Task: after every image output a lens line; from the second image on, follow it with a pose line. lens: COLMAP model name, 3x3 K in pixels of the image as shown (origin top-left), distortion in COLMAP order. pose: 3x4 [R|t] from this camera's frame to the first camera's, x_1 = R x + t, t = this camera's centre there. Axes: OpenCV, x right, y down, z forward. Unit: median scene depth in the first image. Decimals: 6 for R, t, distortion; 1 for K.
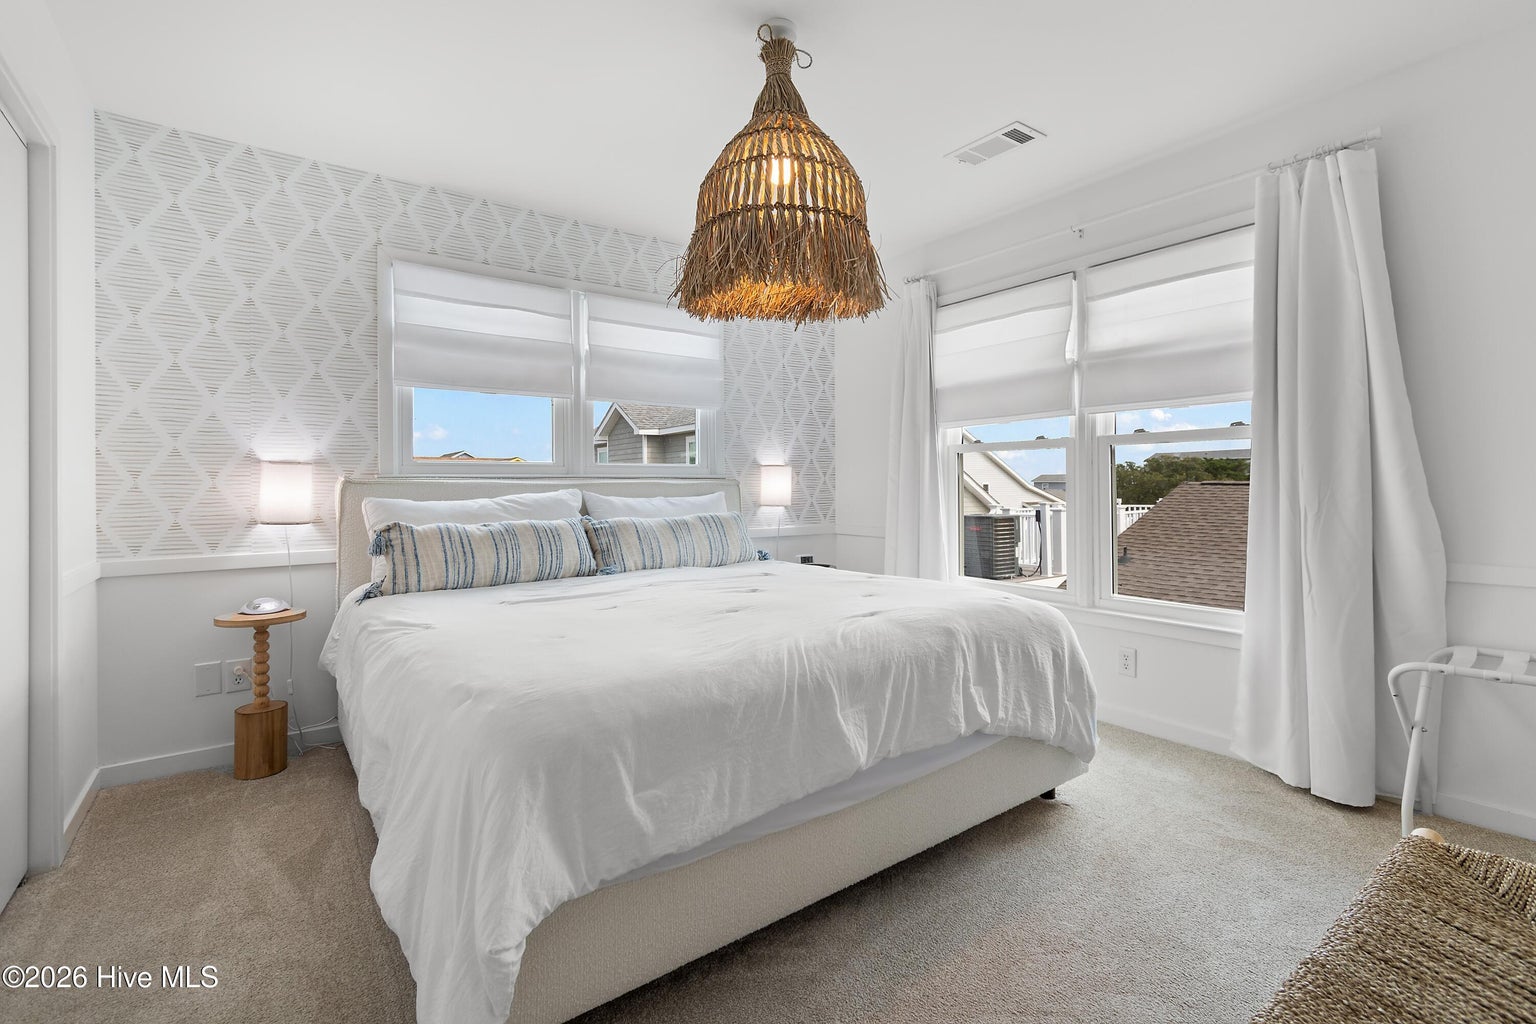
lens RADIAL K [[699.1, 0, 770.9], [0, 699.1, 478.5], [0, 0, 1]] dist [0.015375, -0.003297]
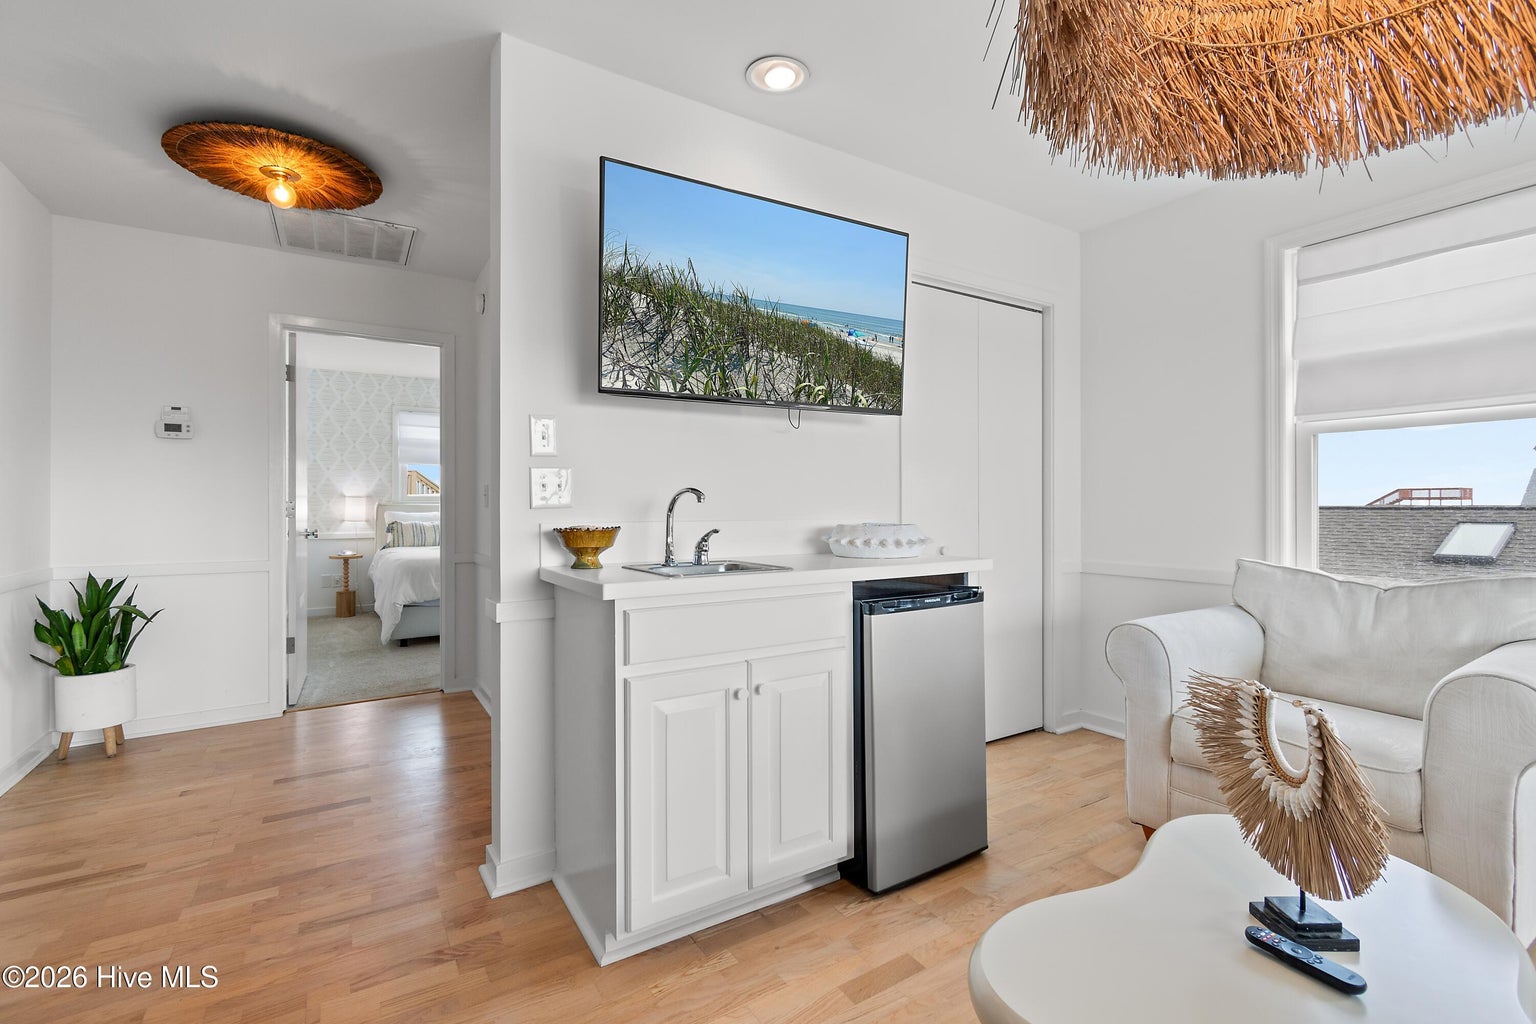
lens RADIAL K [[699.1, 0, 775.5], [0, 699.1, 500.9], [0, 0, 1]] dist [0.015375, -0.003297]
pose [[0.997491, 0.003541, -0.070711, 0.931397], [-0.003467, 0.999993, 0.001168, -0.015920], [0.070715, -0.000919, 0.997496, -1.320413]]
